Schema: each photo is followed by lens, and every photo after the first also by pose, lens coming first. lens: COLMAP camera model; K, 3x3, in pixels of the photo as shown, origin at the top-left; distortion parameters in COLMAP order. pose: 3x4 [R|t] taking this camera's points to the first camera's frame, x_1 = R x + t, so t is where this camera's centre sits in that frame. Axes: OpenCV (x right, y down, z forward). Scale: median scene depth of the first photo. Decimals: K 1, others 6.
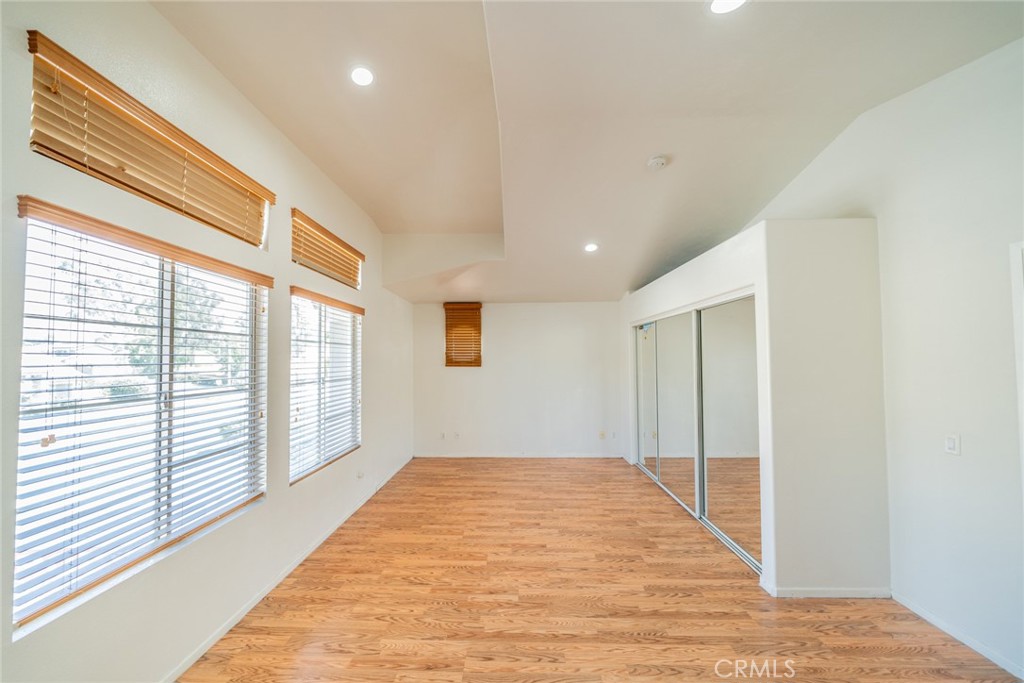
lens RADIAL K [[348.1, 0, 506.4], [0, 348.1, 348.6], [0, 0, 1]] dist [-0.006354, 0.000217]
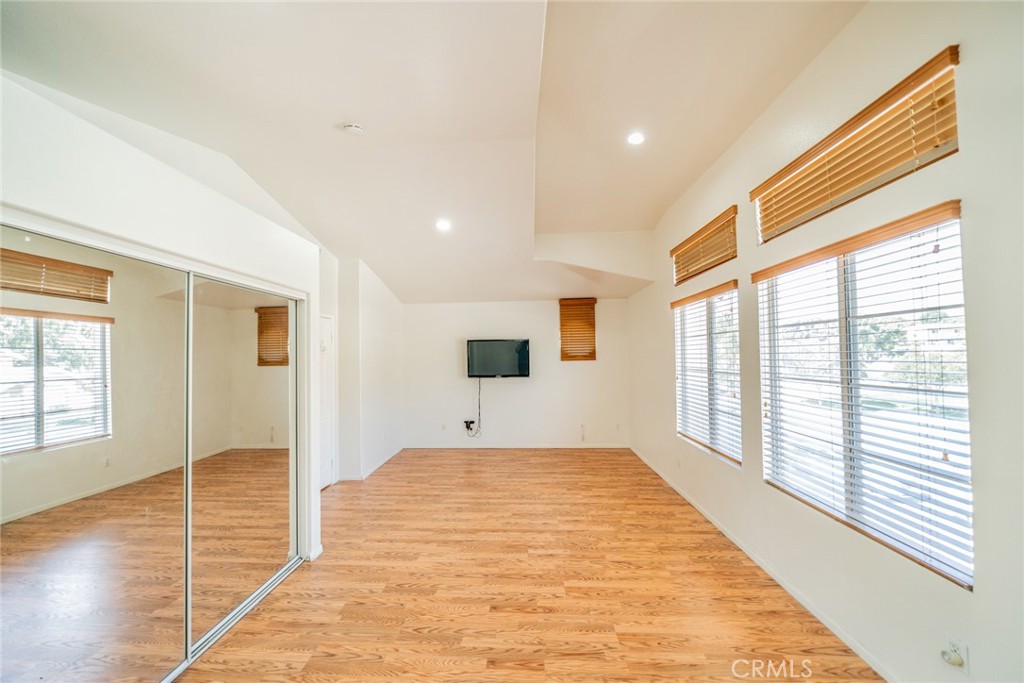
lens RADIAL K [[348.1, 0, 506.4], [0, 348.1, 348.6], [0, 0, 1]] dist [-0.006354, 0.000217]
pose [[-0.999261, 0.024854, 0.029308, 0.049563], [0.023228, 0.998239, -0.054592, 0.063165], [-0.030614, -0.053871, -0.998078, 1.958613]]
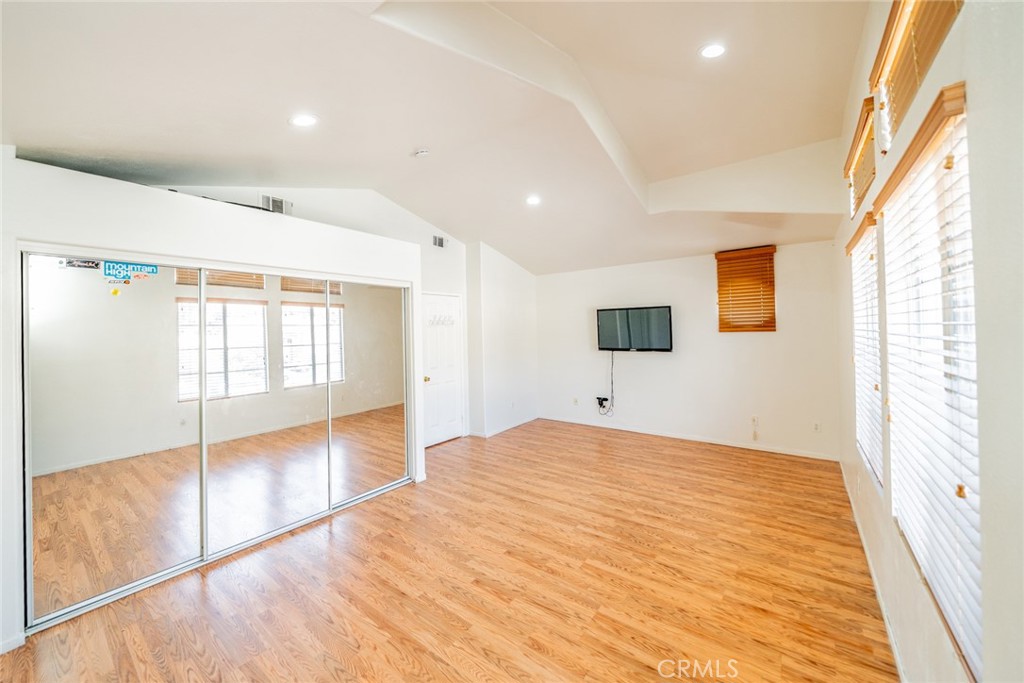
lens RADIAL K [[387.4, 0, 464.7], [0, 387.4, 327.7], [0, 0, 1]] dist [-0.007543, 0.000073]
pose [[-0.774669, 0.030076, 0.631651, -0.461456], [0.008116, 0.999259, -0.037626, 0.066790], [-0.632315, -0.024022, -0.774339, 1.997641]]
